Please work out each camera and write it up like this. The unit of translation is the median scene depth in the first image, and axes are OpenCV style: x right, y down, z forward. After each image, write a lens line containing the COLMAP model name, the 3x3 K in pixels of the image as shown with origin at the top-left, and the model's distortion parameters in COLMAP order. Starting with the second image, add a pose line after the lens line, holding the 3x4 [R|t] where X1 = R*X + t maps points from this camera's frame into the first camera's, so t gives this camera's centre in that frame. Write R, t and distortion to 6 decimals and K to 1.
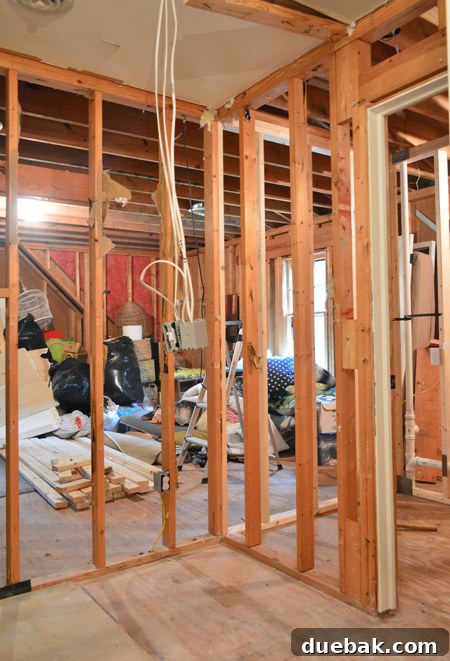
lens RADIAL K [[545.8, 0, 223.0], [0, 545.8, 323.2], [0, 0, 1]] dist [-0.001431, -0.004208]
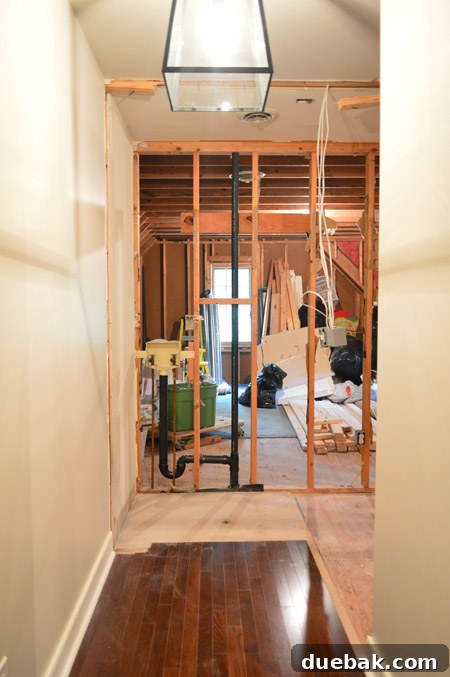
lens RADIAL K [[551.8, 0, 225.0], [0, 551.8, 338.5], [0, 0, 1]] dist [-0.001338, 0.002735]
pose [[0.835950, 0.043744, -0.547059, 0.253937], [0.001877, 0.996585, 0.082558, -0.049324], [0.548802, -0.070041, 0.833013, -0.221115]]
